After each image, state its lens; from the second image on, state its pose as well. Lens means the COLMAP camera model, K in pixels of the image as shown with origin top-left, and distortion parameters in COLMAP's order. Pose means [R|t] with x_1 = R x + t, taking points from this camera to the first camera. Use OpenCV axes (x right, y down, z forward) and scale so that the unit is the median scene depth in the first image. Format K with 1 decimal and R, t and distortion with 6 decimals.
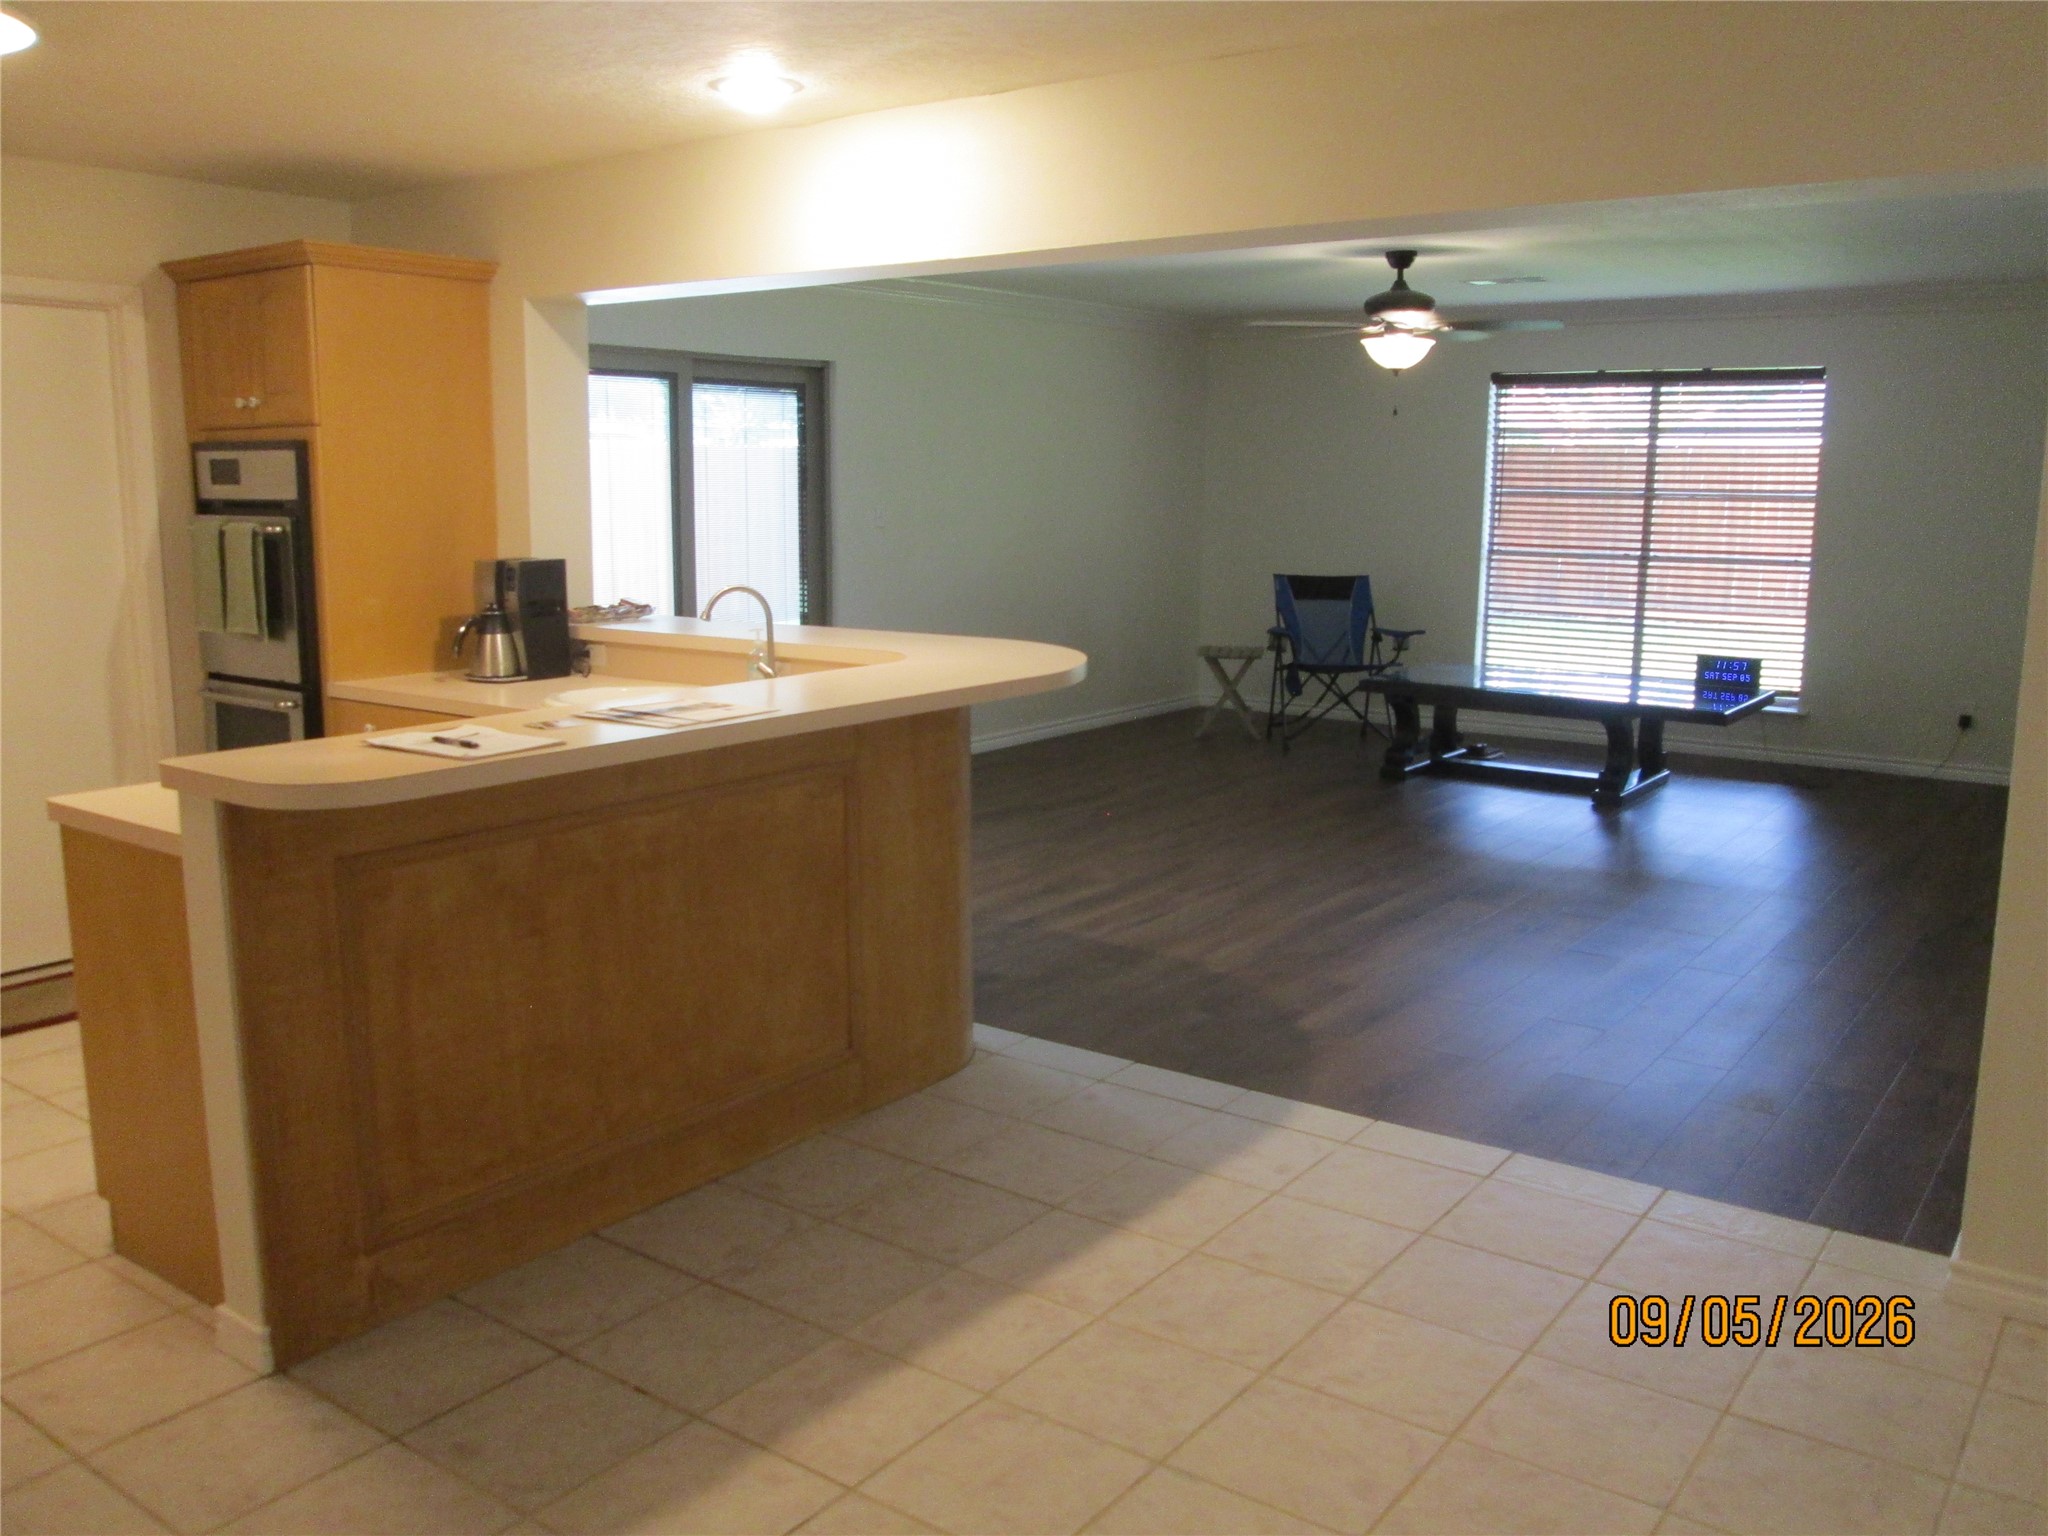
lens RADIAL K [[1733.5, 0, 1066.2], [0, 1733.5, 790.9], [0, 0, 1]] dist [-0.013332, -0.003249]
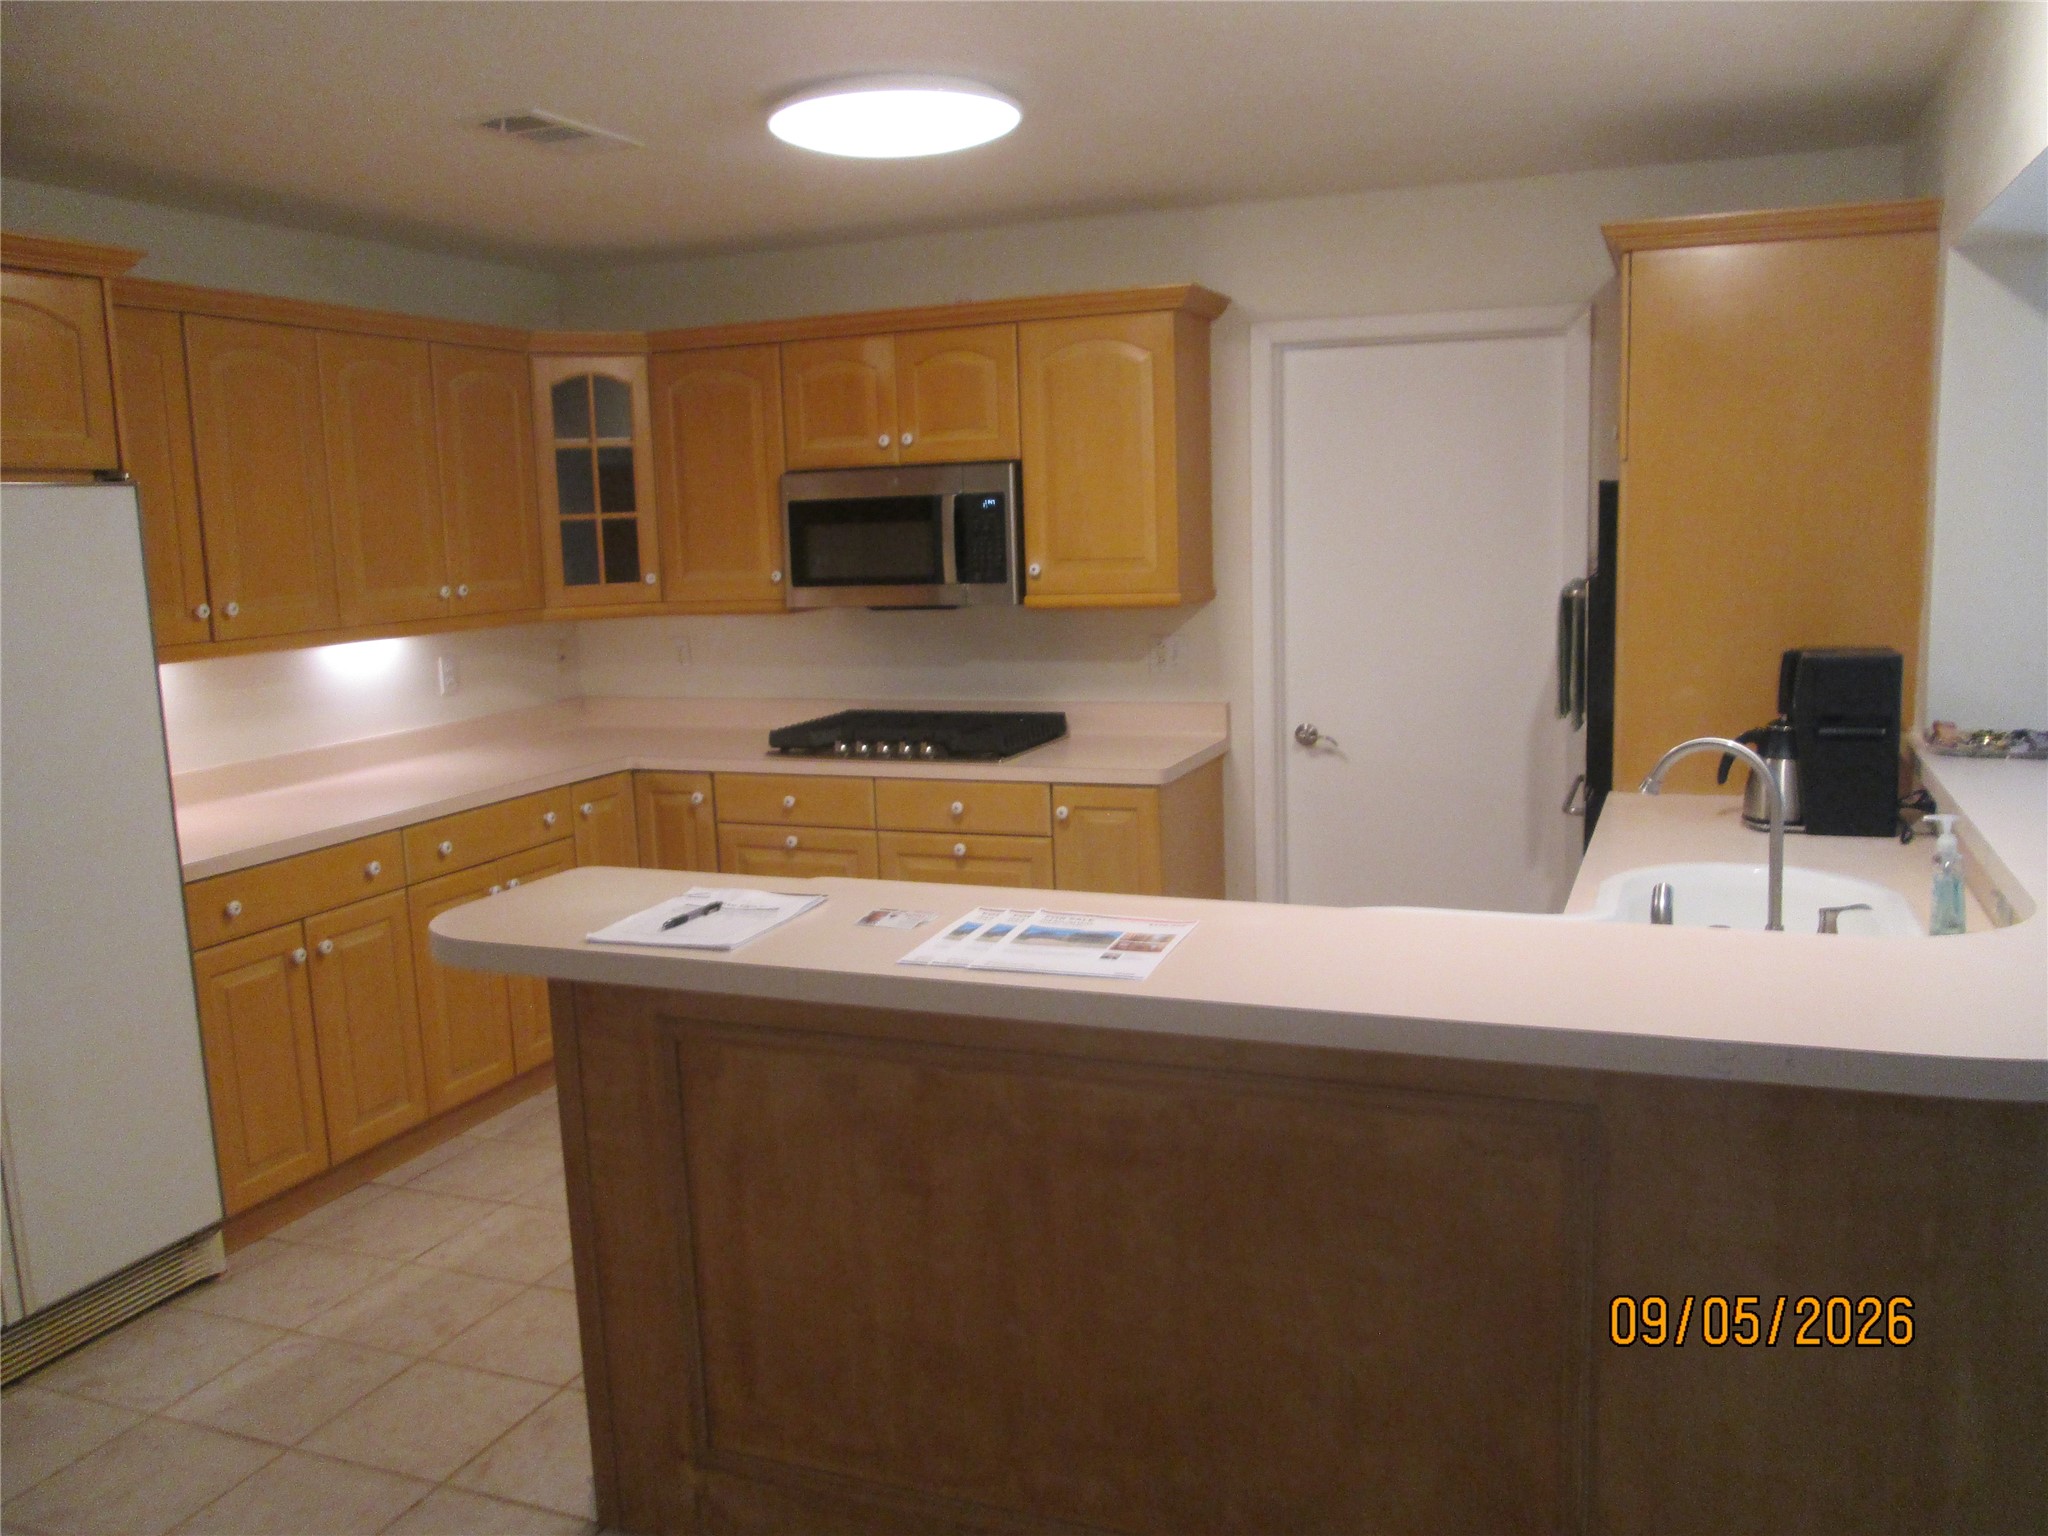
lens RADIAL K [[1717.9, 0, 998.1], [0, 1717.9, 762.9], [0, 0, 1]] dist [-0.044948, 0.003764]
pose [[0.210426, 0.130644, -0.968841, 0.367191], [-0.139007, 0.984959, 0.102626, -0.168849], [0.967677, 0.113080, 0.225422, 0.815042]]
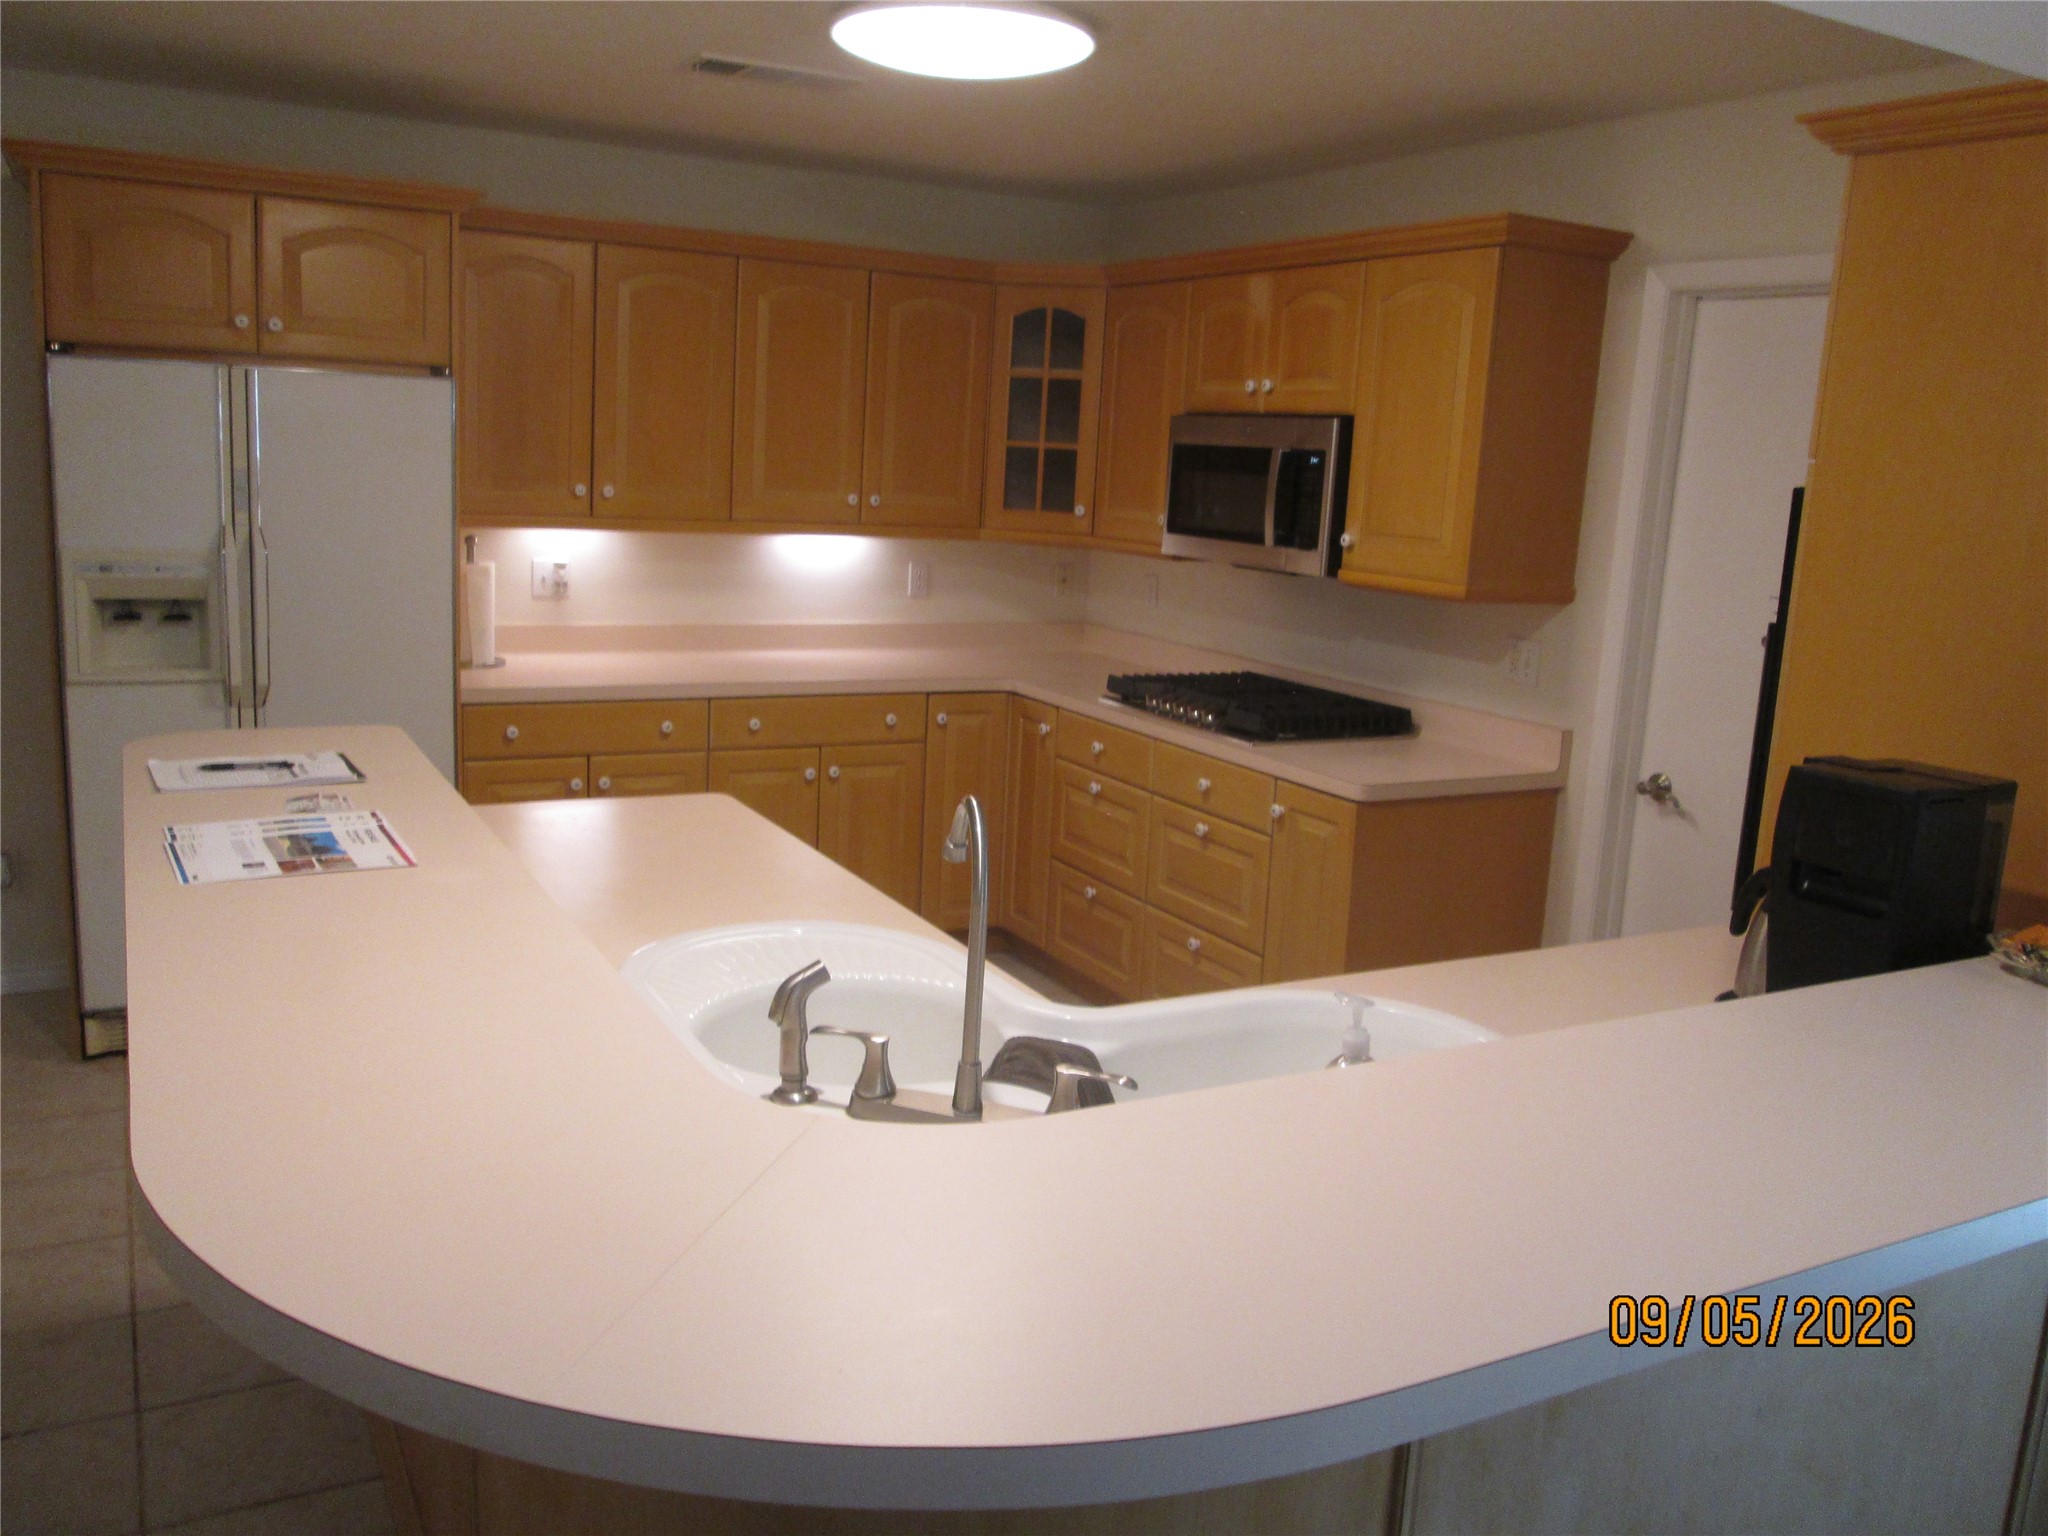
lens RADIAL K [[1686.5, 0, 982.2], [0, 1686.5, 773.9], [0, 0, 1]] dist [-0.068010, 0.072061]
pose [[-0.458125, 0.143255, -0.877268, 0.206493], [-0.210585, 0.941340, 0.263689, -0.290067], [0.863583, 0.305542, -0.401084, 1.451888]]
